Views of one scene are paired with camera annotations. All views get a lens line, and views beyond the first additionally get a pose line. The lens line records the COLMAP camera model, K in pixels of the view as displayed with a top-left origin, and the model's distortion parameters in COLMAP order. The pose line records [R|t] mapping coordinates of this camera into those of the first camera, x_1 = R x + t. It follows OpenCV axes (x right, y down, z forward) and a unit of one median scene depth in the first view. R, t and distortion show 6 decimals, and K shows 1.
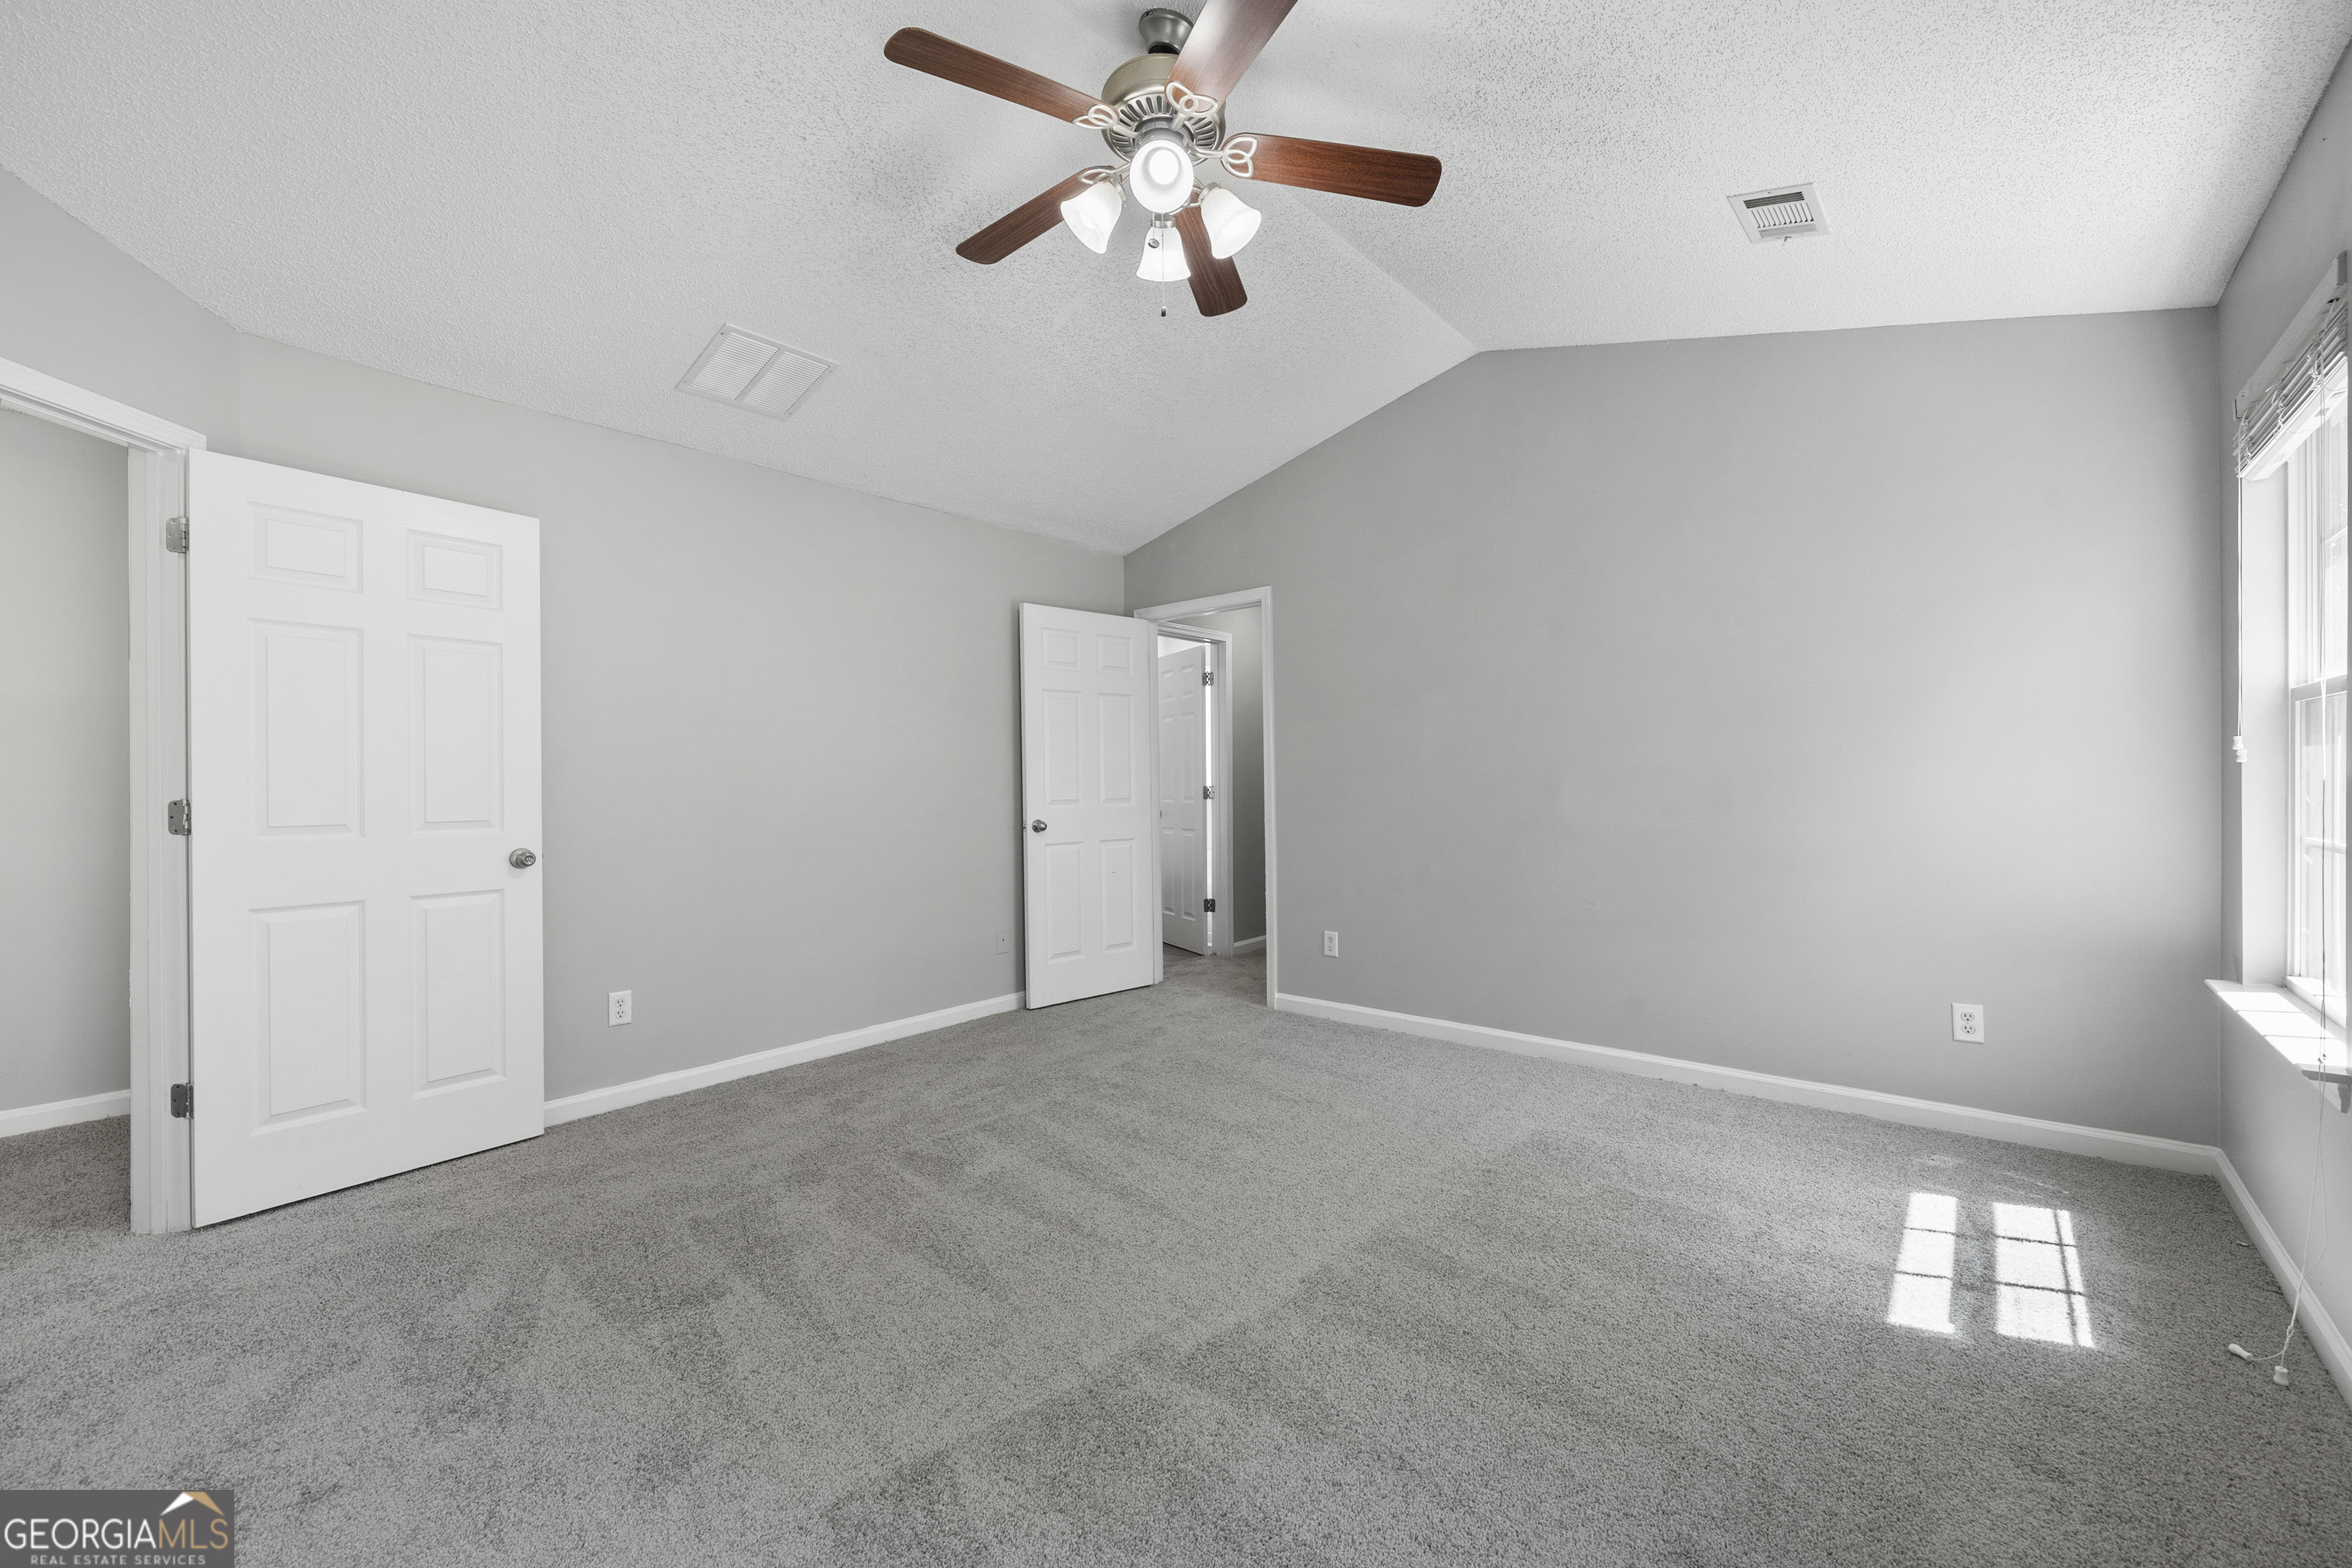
lens RADIAL K [[938.9, 0, 1171.0], [0, 938.9, 787.9], [0, 0, 1]] dist [-0.000653, -0.000091]
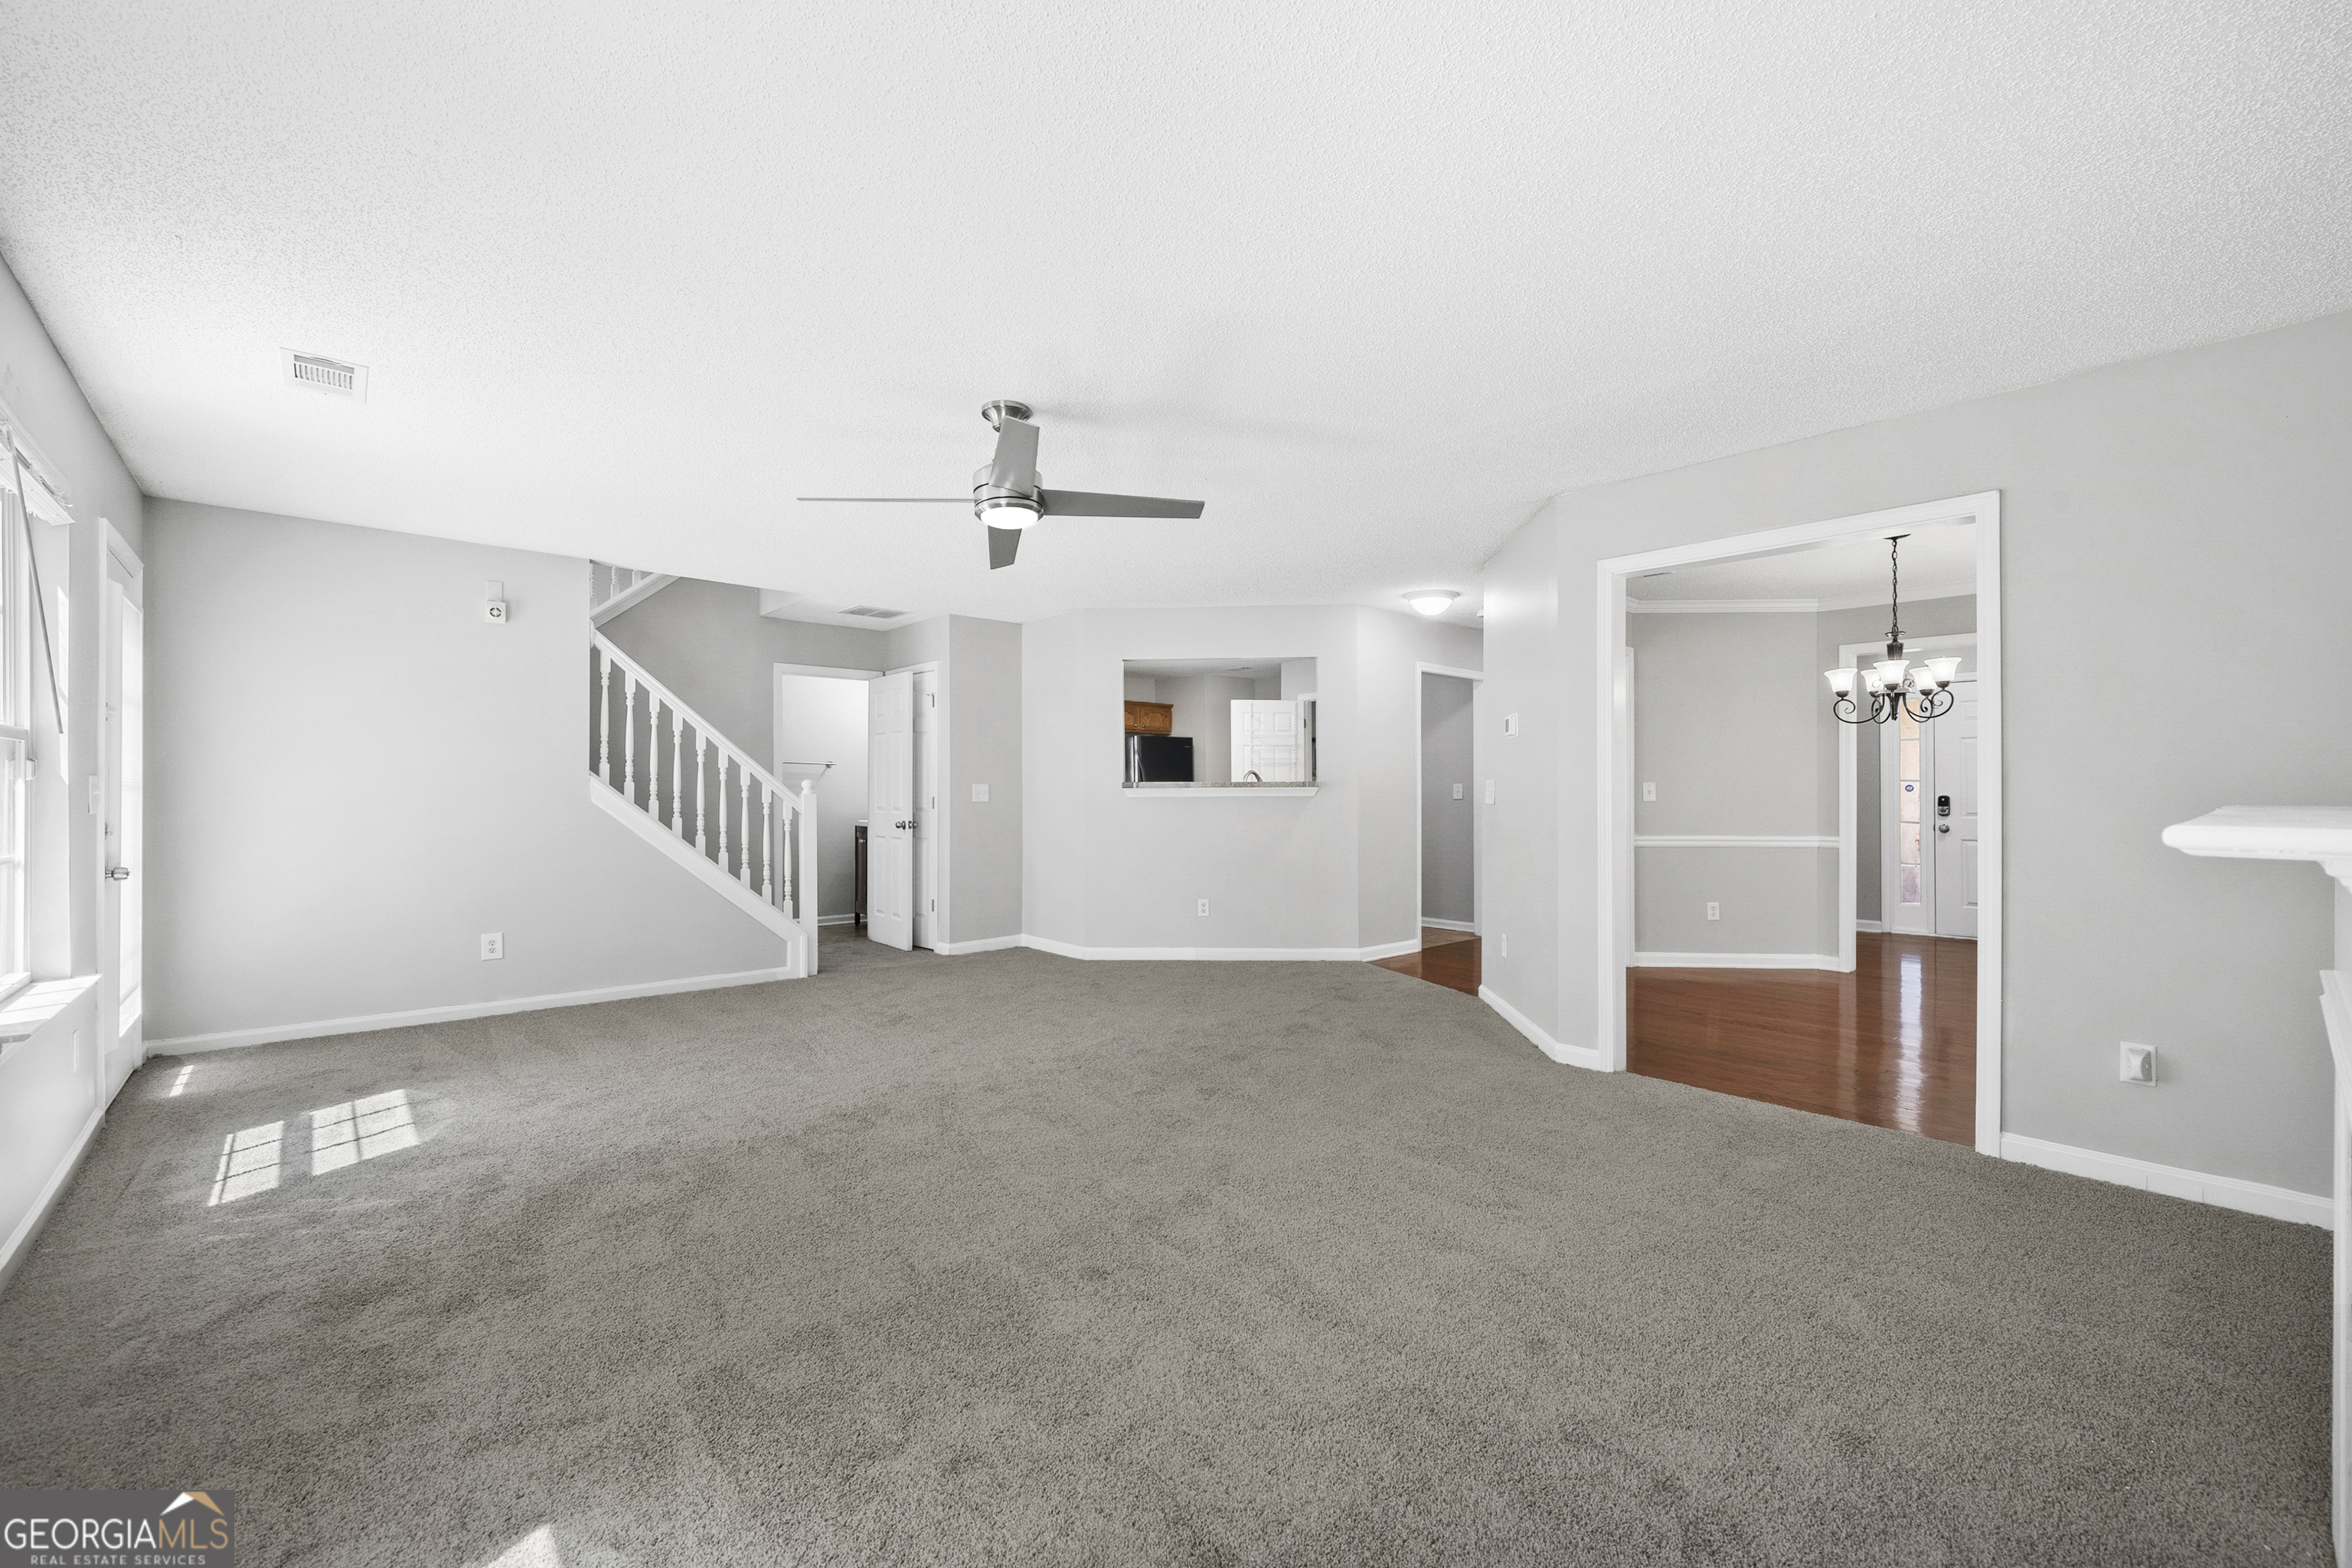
lens RADIAL K [[967.4, 0, 1180.5], [0, 967.4, 786.9], [0, 0, 1]] dist [-0.001944, 0.000303]
pose [[-0.132035, 0.001258, -0.991244, 0.955367], [-0.001547, 0.999998, 0.001476, -0.015533], [0.991244, 0.001728, -0.132033, 1.128878]]
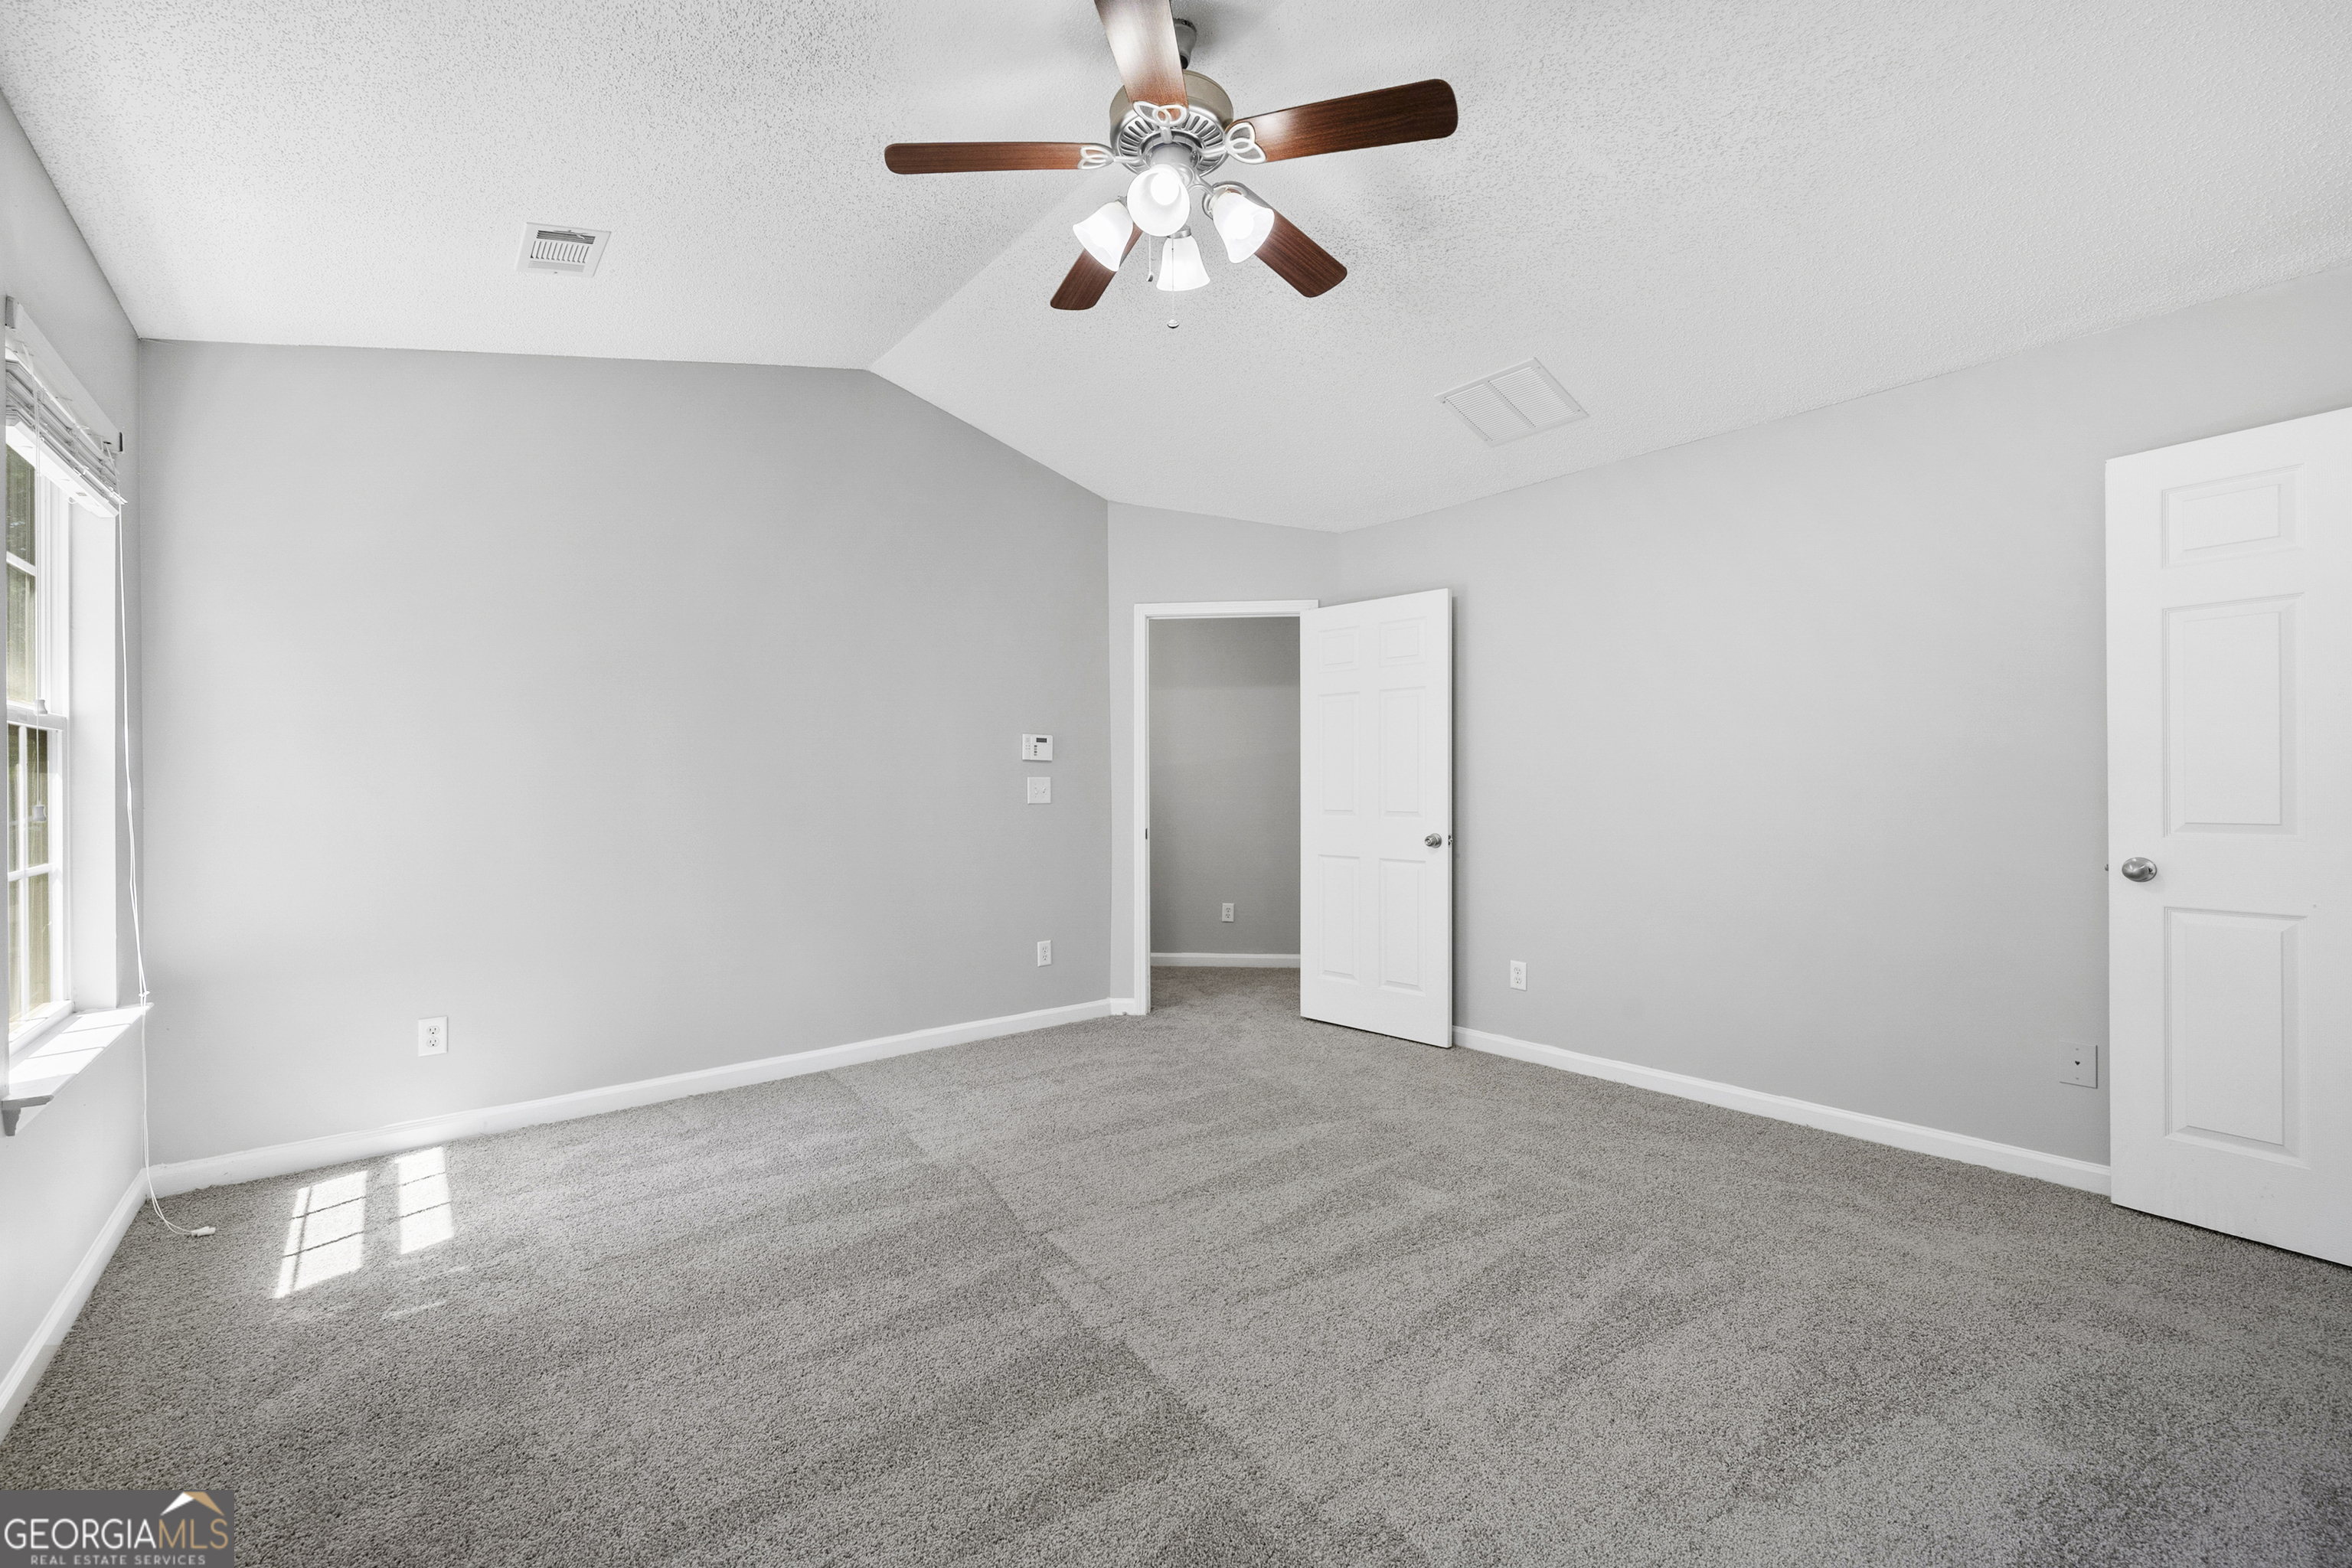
lens RADIAL K [[938.9, 0, 1171.0], [0, 938.9, 787.9], [0, 0, 1]] dist [-0.000653, -0.000091]
pose [[-0.171077, 0.007346, -0.985230, 0.830790], [-0.000683, 0.999971, 0.007574, -0.013632], [0.985257, 0.001969, -0.171067, 0.980167]]
